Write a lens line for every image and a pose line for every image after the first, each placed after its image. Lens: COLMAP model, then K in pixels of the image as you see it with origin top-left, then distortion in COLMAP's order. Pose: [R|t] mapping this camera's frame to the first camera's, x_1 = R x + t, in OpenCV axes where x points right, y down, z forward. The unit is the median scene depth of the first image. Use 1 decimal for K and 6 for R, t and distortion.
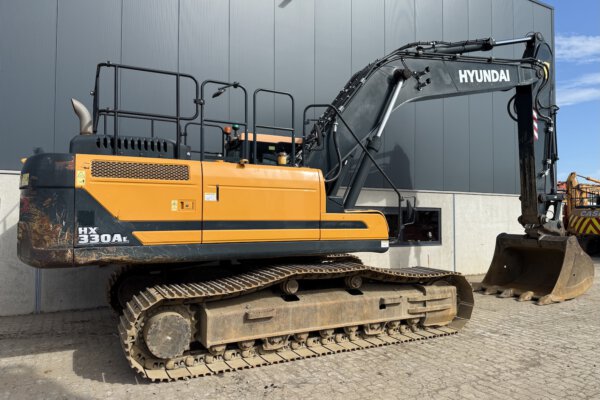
lens RADIAL K [[434.8, 0, 301.1], [0, 434.8, 214.2], [0, 0, 1]] dist [0.065922, -0.062789]
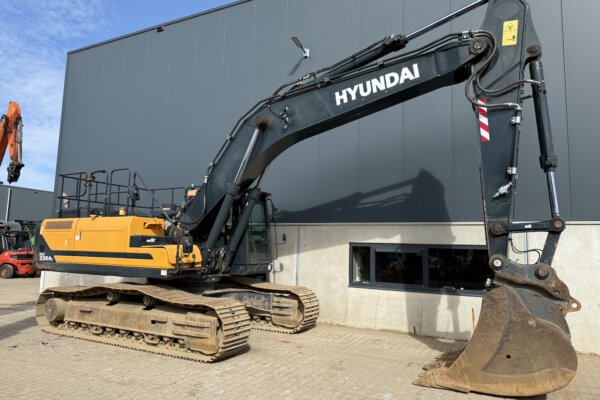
lens RADIAL K [[434.8, 0, 300.4], [0, 434.8, 202.1], [0, 0, 1]] dist [0.065922, -0.062789]
pose [[0.529583, -0.080183, -0.844460, 1.048491], [-0.016499, 0.994360, -0.104763, -0.005714], [0.848098, 0.069413, 0.525273, 0.471720]]
